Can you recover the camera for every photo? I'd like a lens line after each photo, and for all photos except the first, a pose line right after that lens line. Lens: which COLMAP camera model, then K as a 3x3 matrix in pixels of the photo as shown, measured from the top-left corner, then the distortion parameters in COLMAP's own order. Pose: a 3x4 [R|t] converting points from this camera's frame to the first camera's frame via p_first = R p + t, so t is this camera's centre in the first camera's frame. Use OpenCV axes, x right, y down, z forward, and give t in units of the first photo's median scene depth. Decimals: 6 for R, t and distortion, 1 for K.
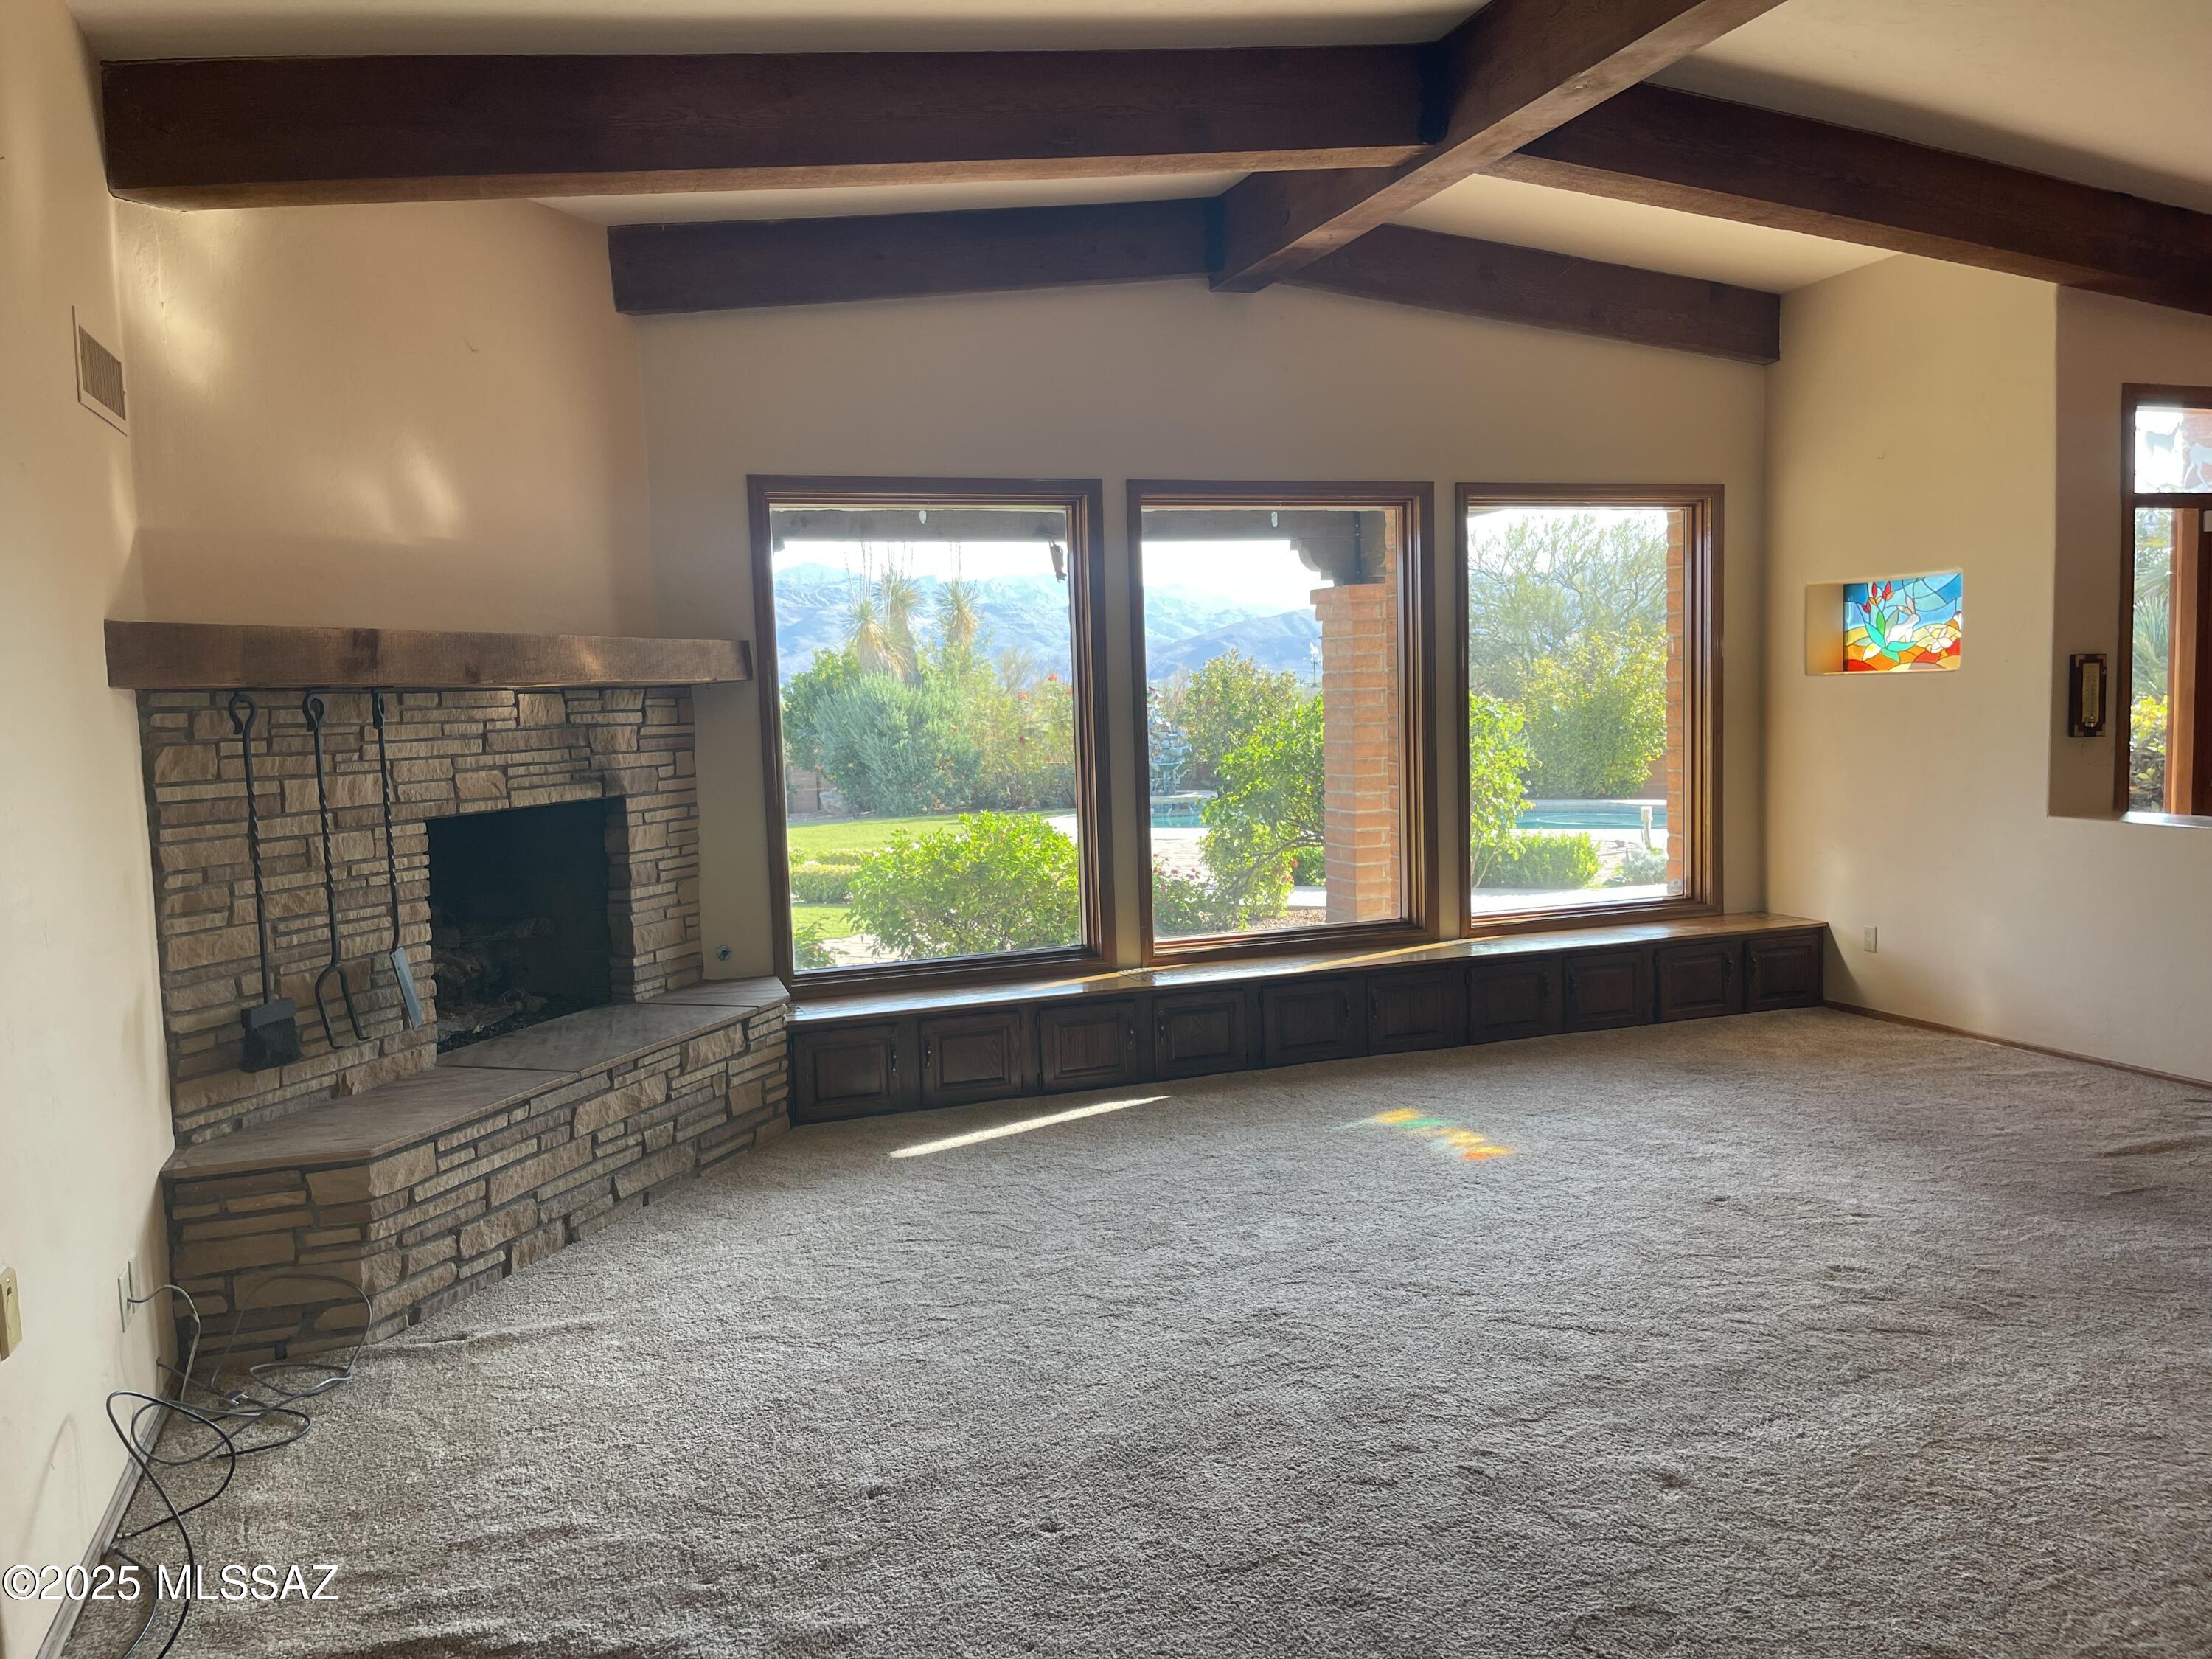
lens RADIAL K [[1673.9, 0, 1102.4], [0, 1673.9, 836.2], [0, 0, 1]] dist [0.078264, -0.096178]
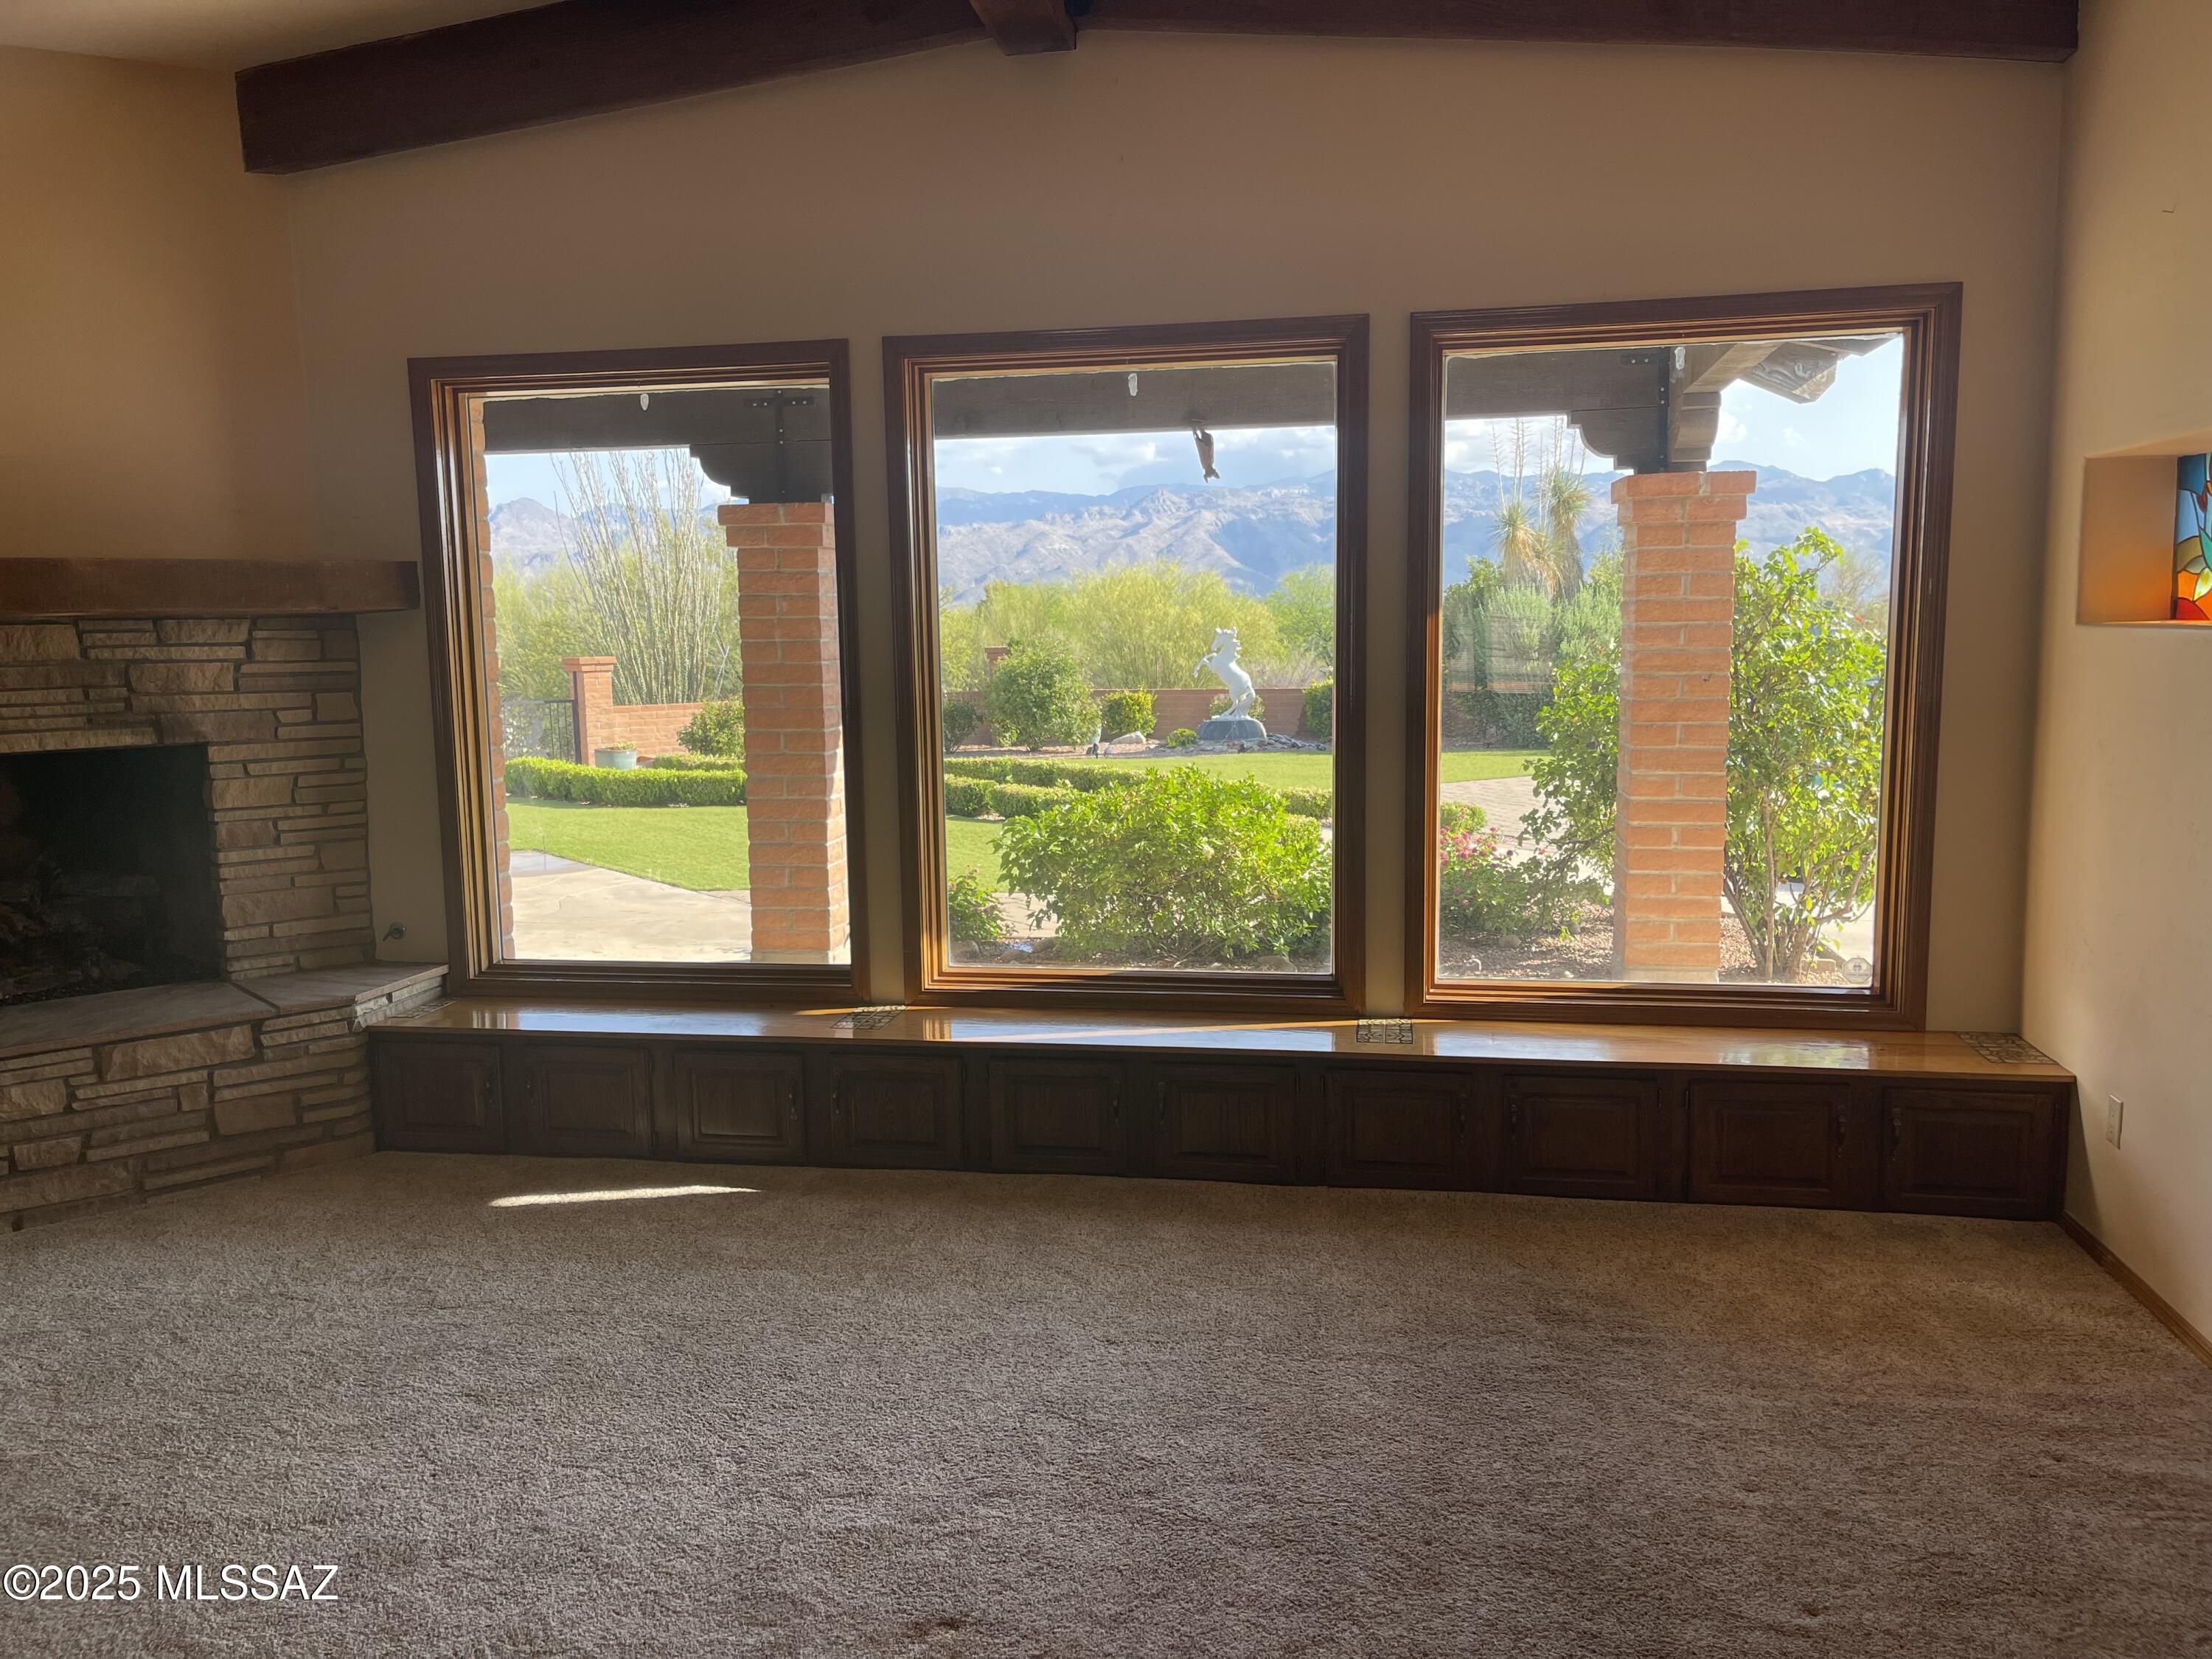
lens RADIAL K [[1673.9, 0, 1102.4], [0, 1673.9, 836.2], [0, 0, 1]] dist [0.078264, -0.096178]
pose [[0.867012, 0.082167, -0.491467, 0.587811], [-0.055154, 0.996075, 0.069233, -0.067138], [0.495226, -0.032919, 0.868140, 0.509205]]
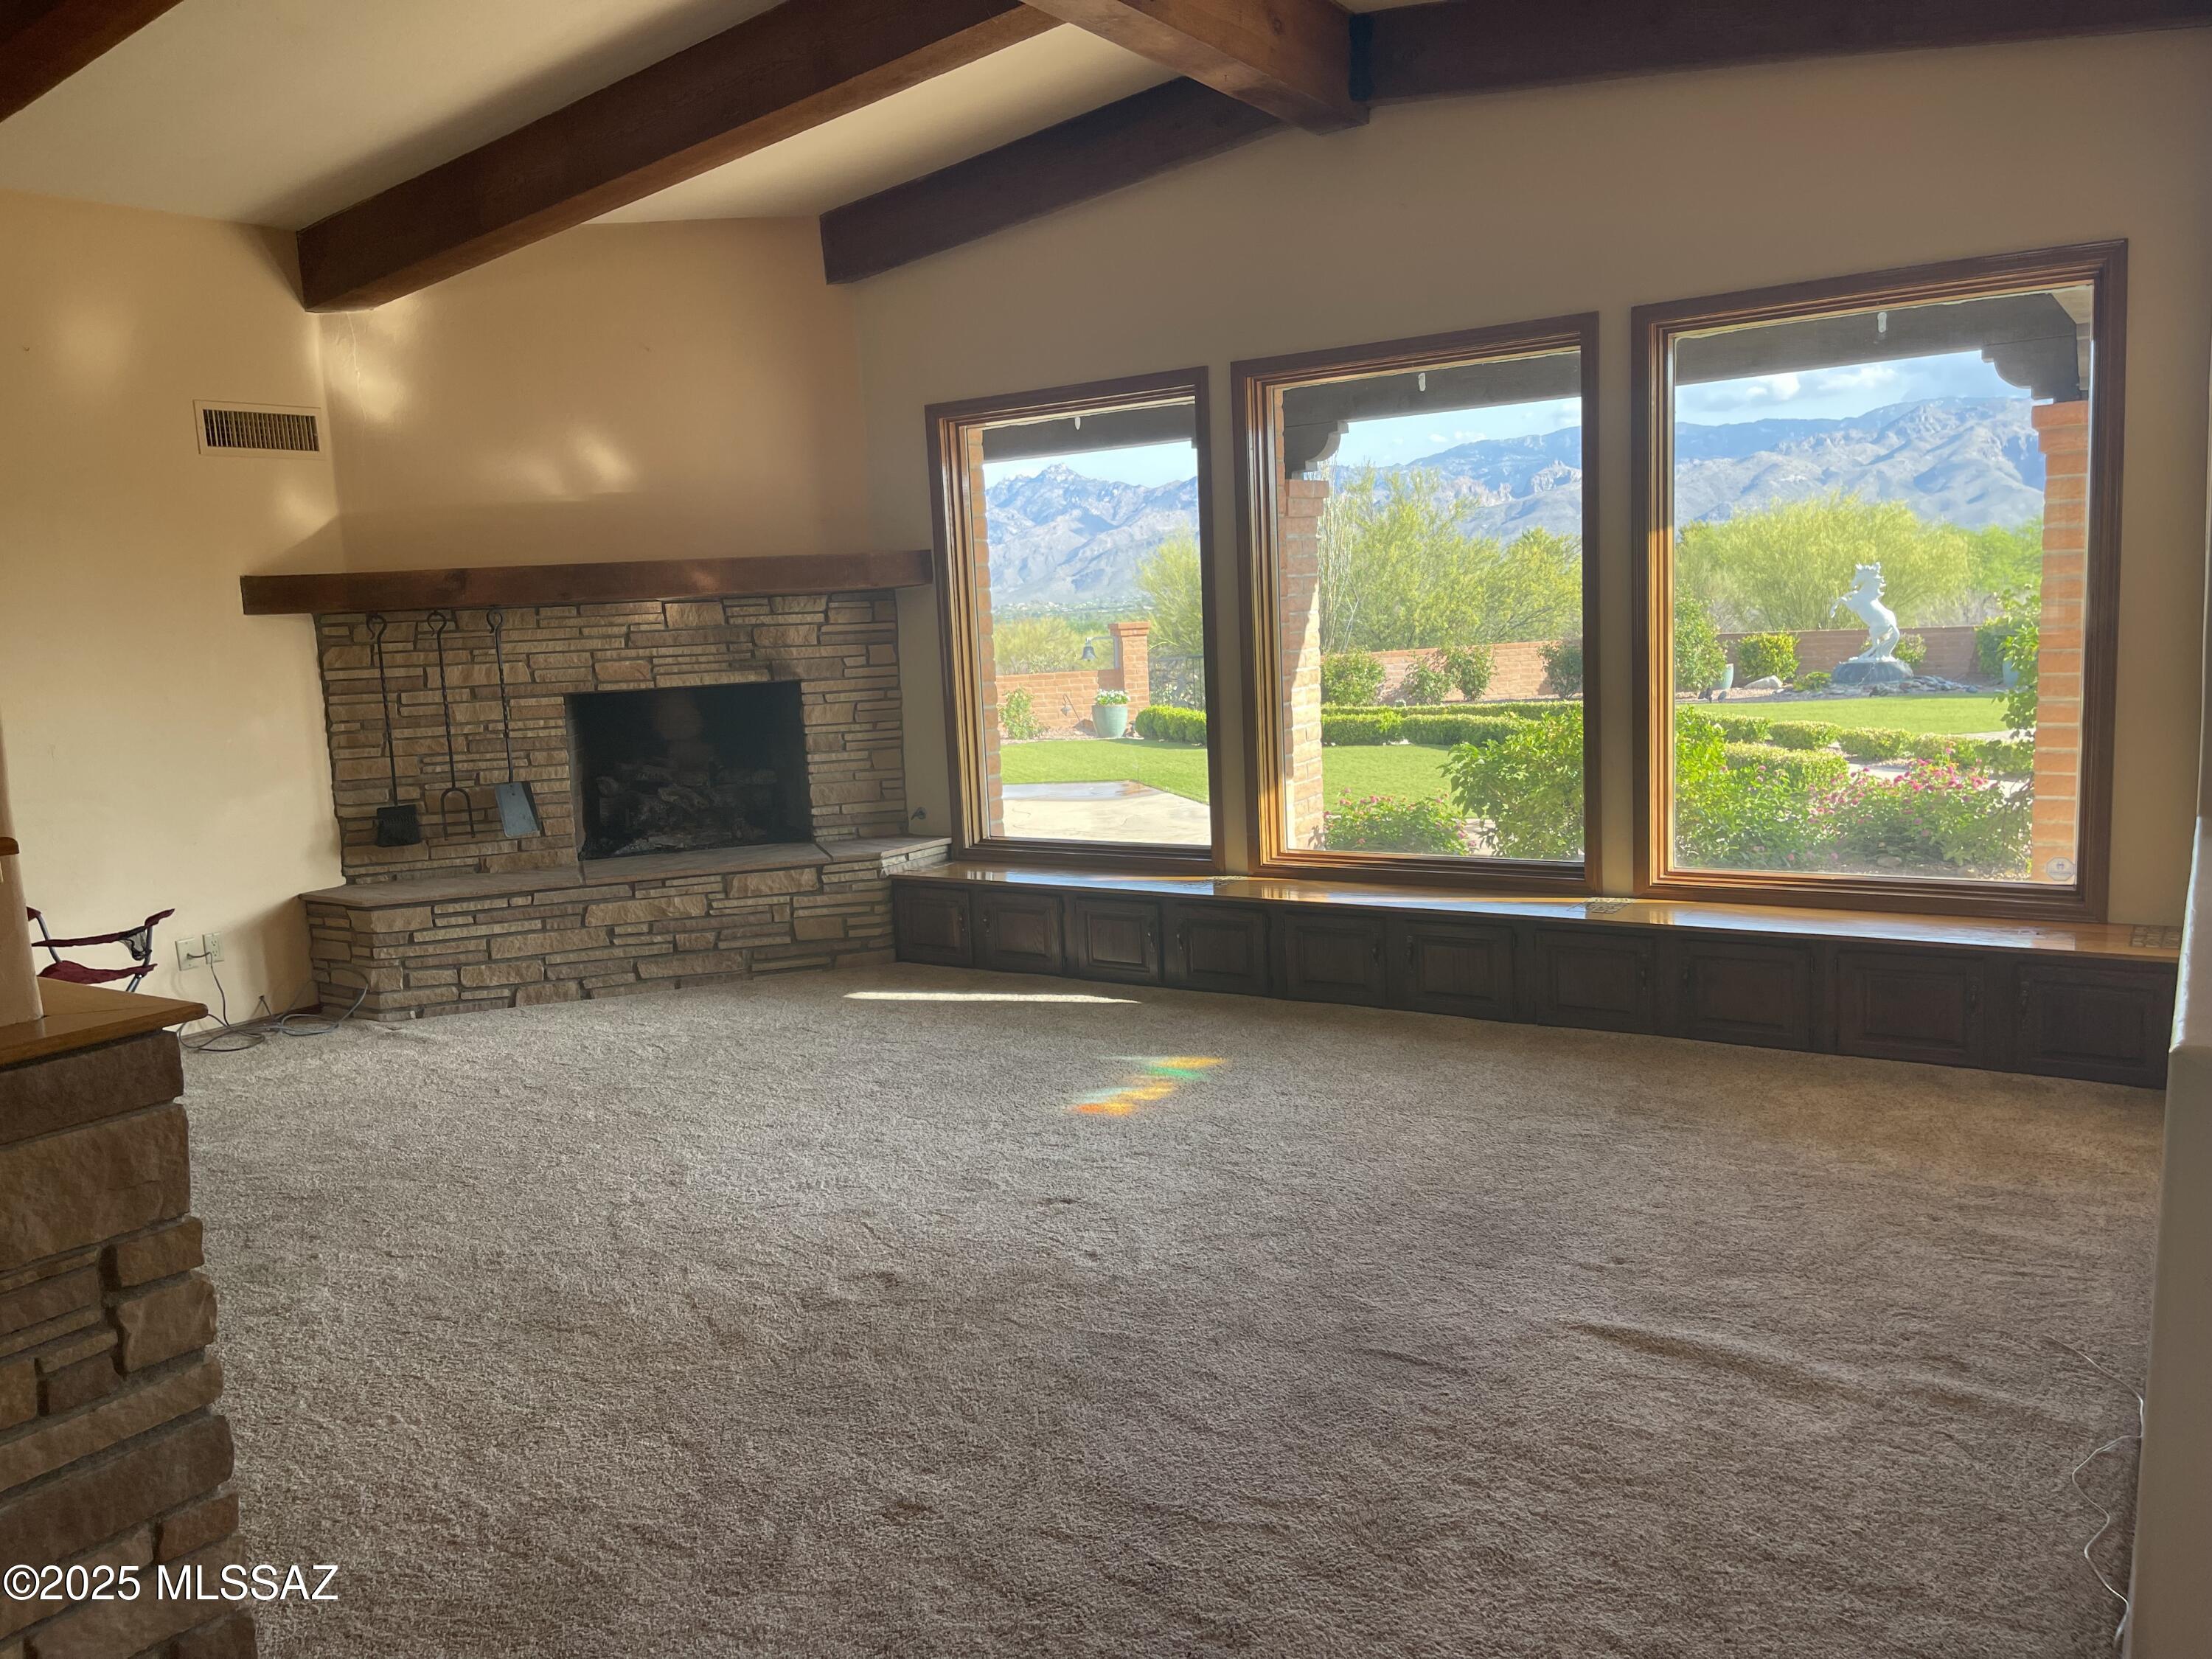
lens RADIAL K [[1673.9, 0, 1102.4], [0, 1673.9, 836.2], [0, 0, 1]] dist [0.078264, -0.096178]
pose [[0.599511, 0.115231, -0.792028, 0.942455], [-0.038431, 0.992585, 0.115321, -0.067177], [0.799443, -0.038698, 0.599494, 0.450323]]
